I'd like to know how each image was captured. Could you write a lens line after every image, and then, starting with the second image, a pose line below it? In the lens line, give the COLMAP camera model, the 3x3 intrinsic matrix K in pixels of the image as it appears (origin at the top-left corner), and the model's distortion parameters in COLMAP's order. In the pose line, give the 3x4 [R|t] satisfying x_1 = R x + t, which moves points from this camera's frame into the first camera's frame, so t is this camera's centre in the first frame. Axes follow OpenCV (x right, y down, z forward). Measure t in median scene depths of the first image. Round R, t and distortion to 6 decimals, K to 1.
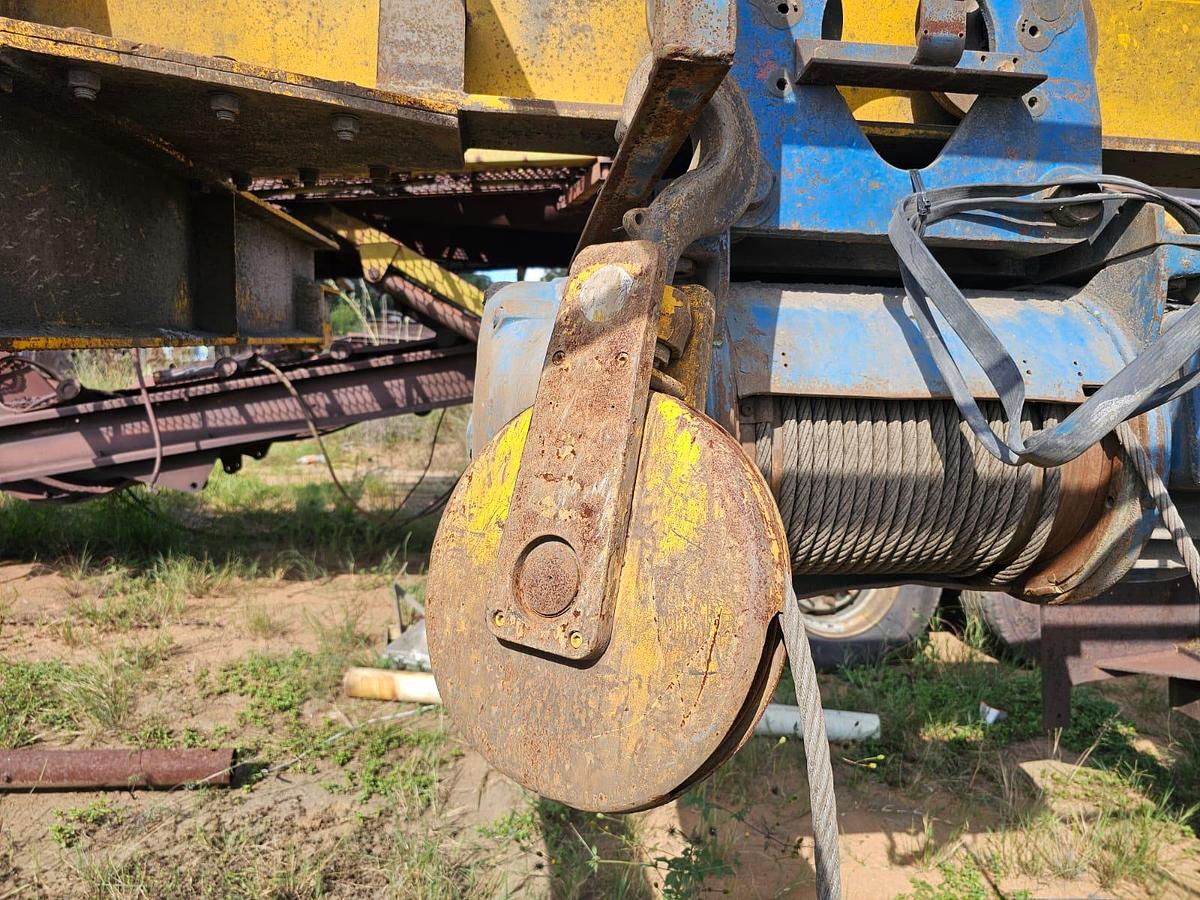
lens RADIAL K [[817.8, 0, 593.9], [0, 817.8, 444.3], [0, 0, 1]] dist [0.051047, -0.047836]
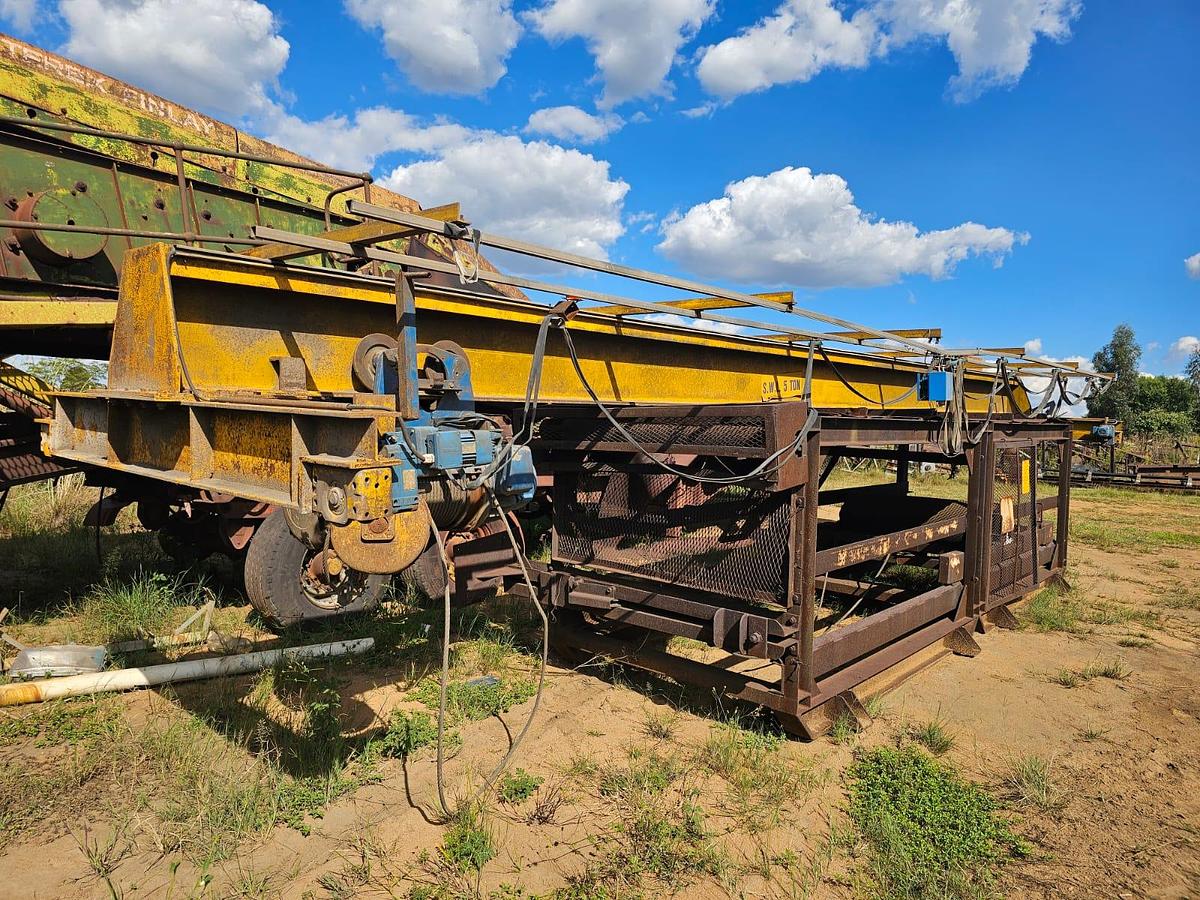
lens RADIAL K [[818.2, 0, 610.6], [0, 818.2, 446.6], [0, 0, 1]] dist [0.049636, -0.045243]
pose [[0.733950, -0.039638, 0.678046, -1.475298], [0.067685, 0.997595, -0.014947, -0.079692], [-0.675822, 0.056864, 0.734868, -2.157895]]
